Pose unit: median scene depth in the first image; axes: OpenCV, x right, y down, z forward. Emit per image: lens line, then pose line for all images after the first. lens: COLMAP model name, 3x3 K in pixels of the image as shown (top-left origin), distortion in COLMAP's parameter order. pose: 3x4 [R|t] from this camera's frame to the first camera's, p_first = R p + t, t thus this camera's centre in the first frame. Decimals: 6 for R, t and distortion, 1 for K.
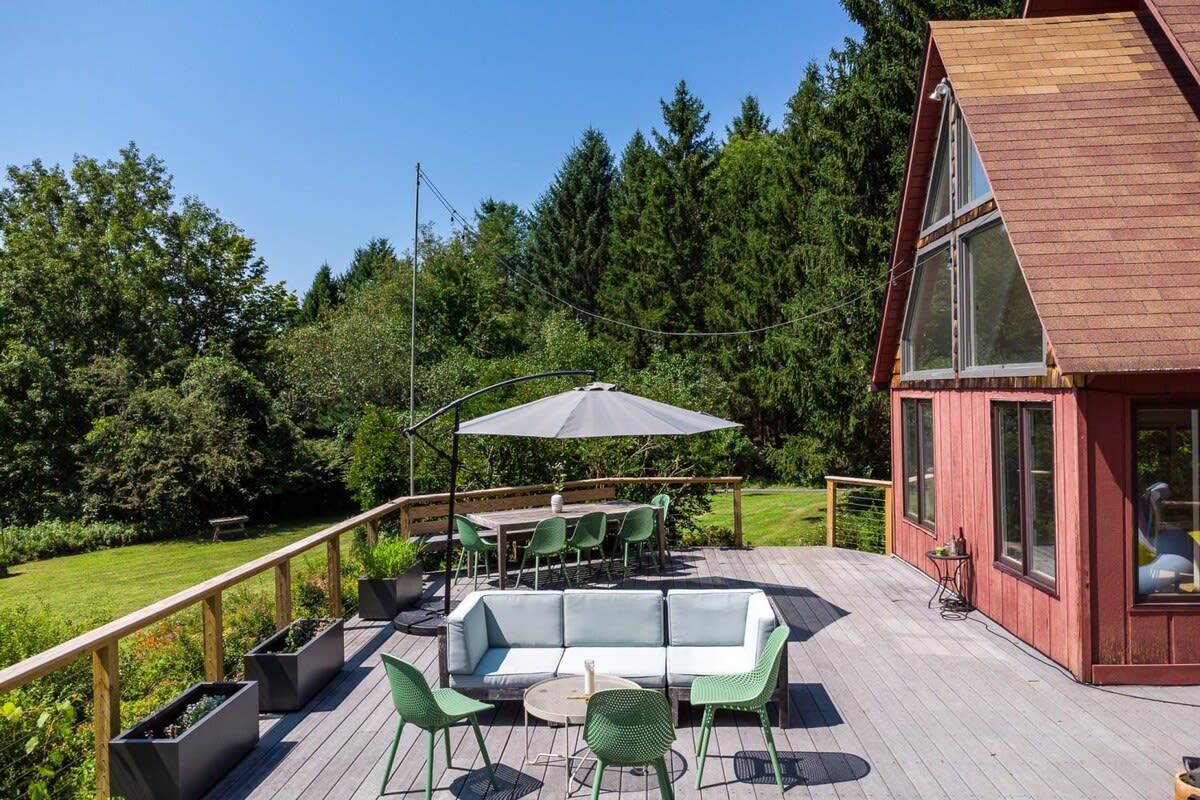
lens RADIAL K [[865.5, 0, 601.4], [0, 865.5, 388.3], [0, 0, 1]] dist [0.003253, 0.002492]
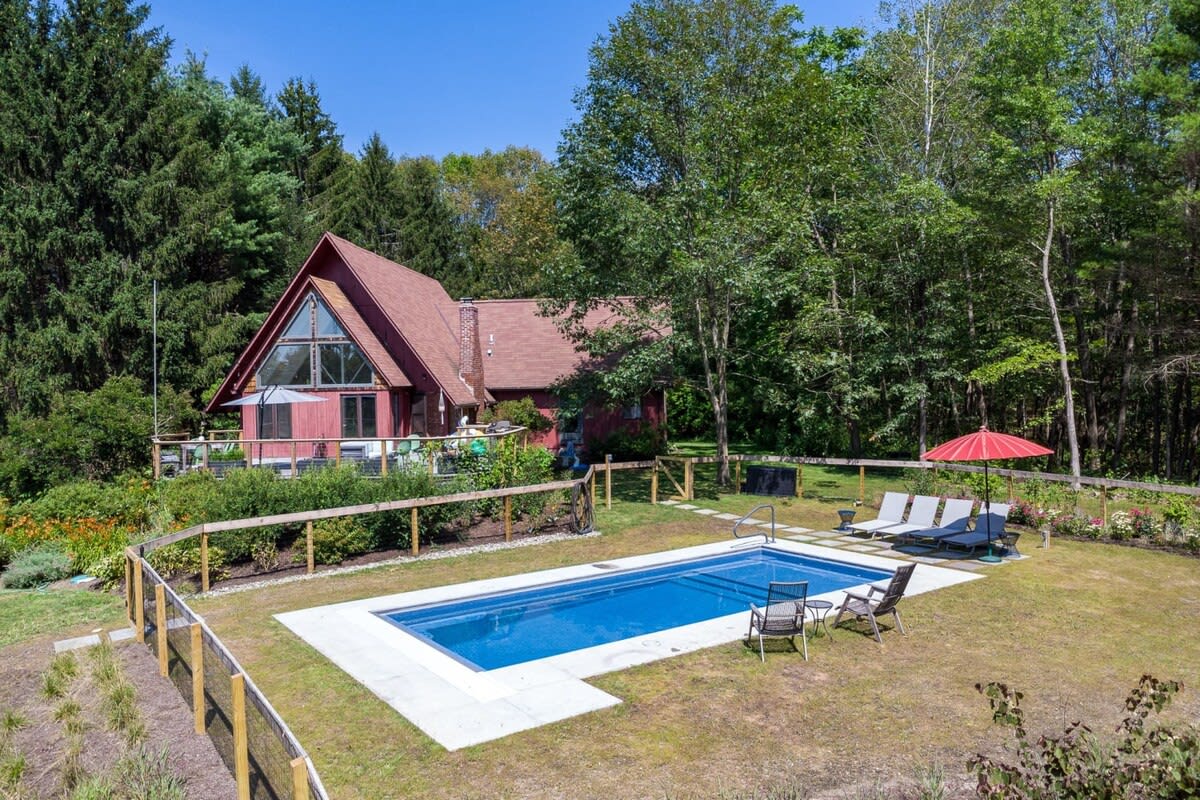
lens RADIAL K [[865.5, 0, 601.4], [0, 865.5, 388.3], [0, 0, 1]] dist [0.003253, 0.002492]
pose [[0.031606, 0.015679, 0.999377, -2.762884], [0.018584, 0.999695, -0.016272, 0.061217], [-0.999328, 0.019087, 0.031305, -0.152037]]
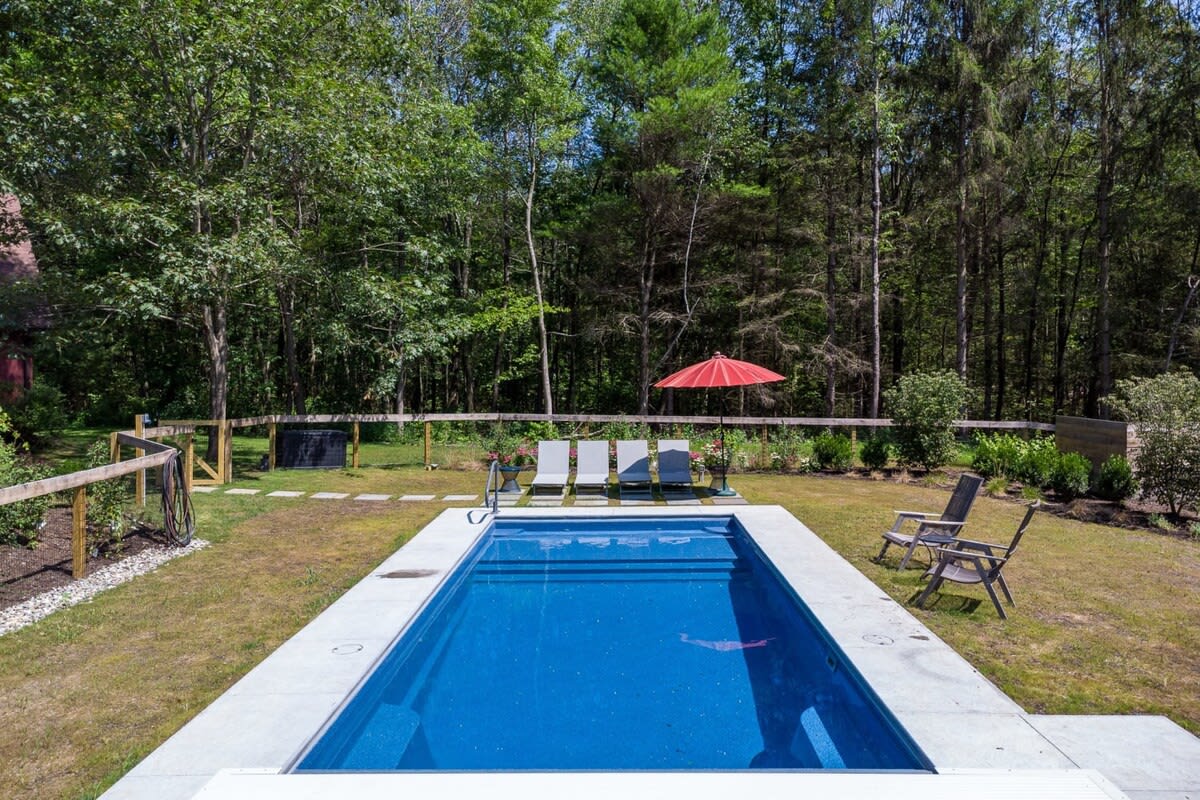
lens RADIAL K [[865.5, 0, 601.4], [0, 865.5, 388.3], [0, 0, 1]] dist [0.003253, 0.002492]
pose [[-0.788975, 0.008024, 0.614373, -1.701775], [0.021593, 0.999659, 0.014673, 0.172436], [-0.614046, 0.024843, -0.788879, 0.674911]]
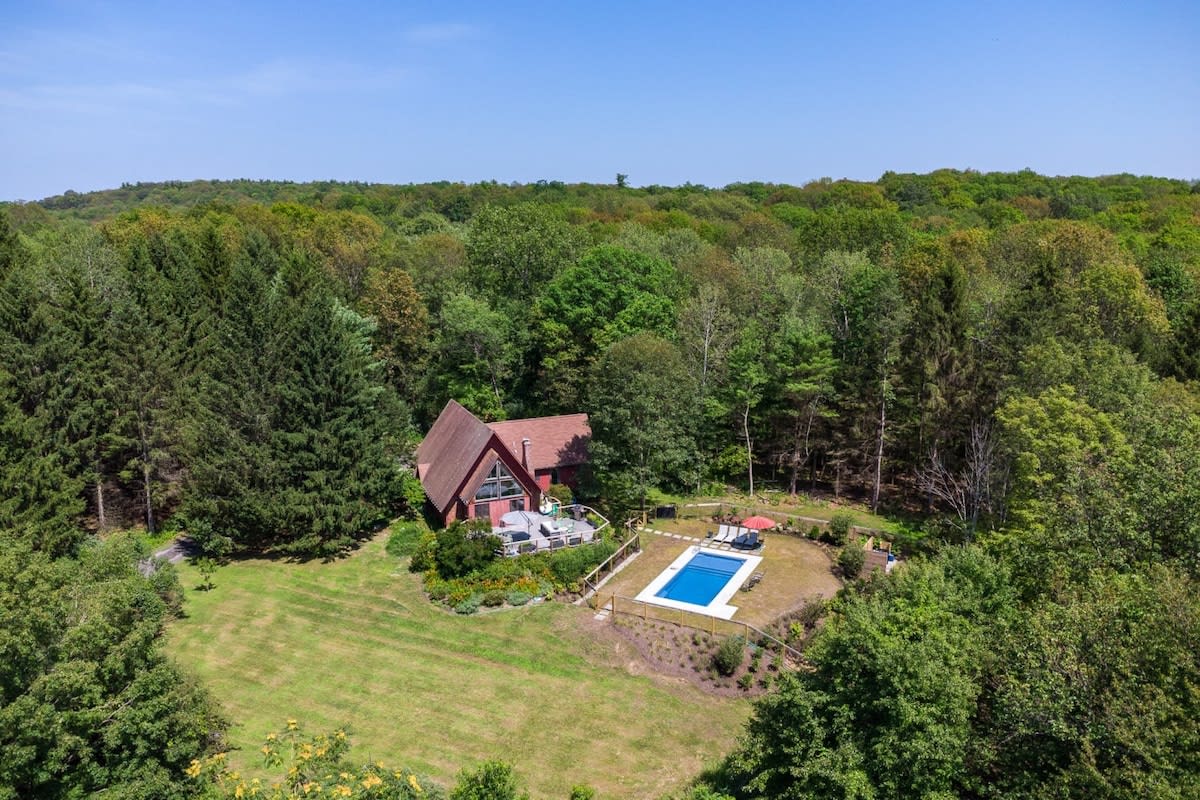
lens RADIAL K [[865.5, 0, 601.4], [0, 865.5, 388.3], [0, 0, 1]] dist [0.003253, 0.002492]
pose [[-0.447217, -0.154200, 0.881033, -6.647091], [0.012924, 0.983810, 0.178748, -2.347457], [-0.894332, 0.091325, -0.437984, 3.490373]]
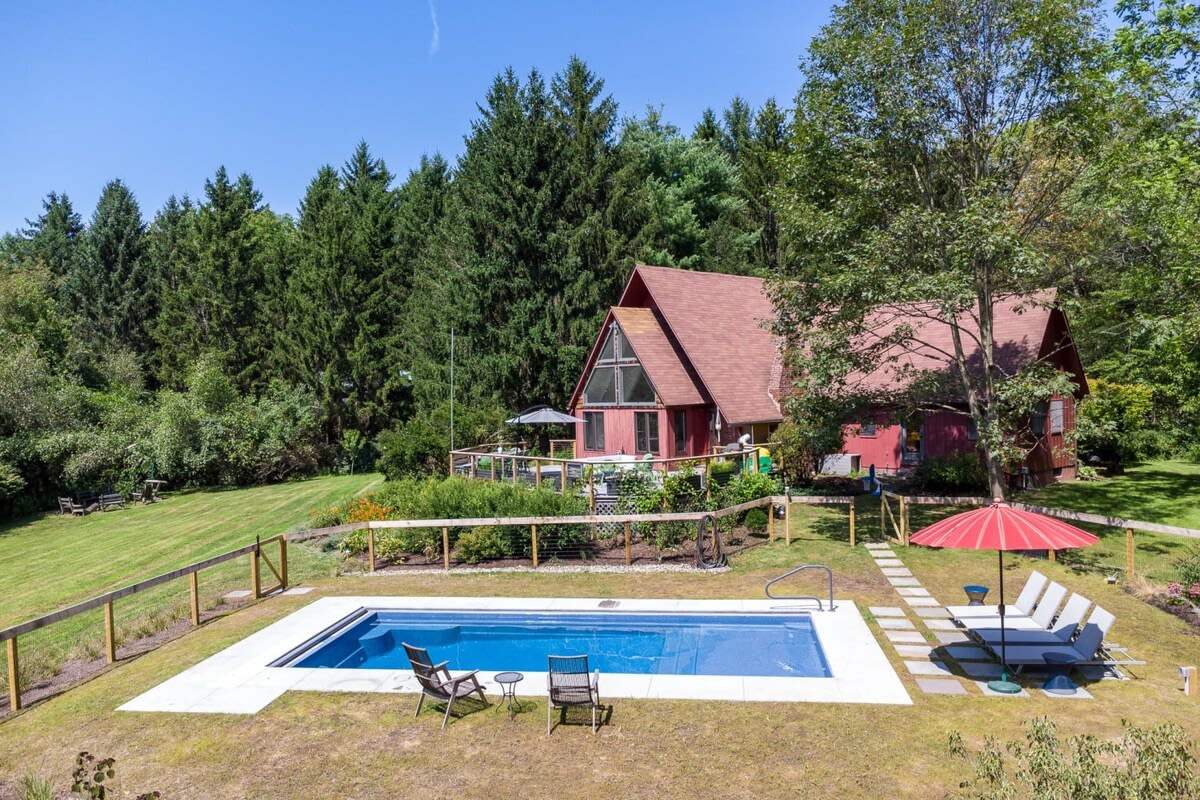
lens RADIAL K [[865.5, 0, 601.4], [0, 865.5, 388.3], [0, 0, 1]] dist [0.003253, 0.002492]
pose [[0.704587, -0.000720, 0.709617, -2.221804], [0.012315, 0.999861, -0.011214, -0.045152], [-0.709511, 0.016641, 0.704498, -1.509687]]
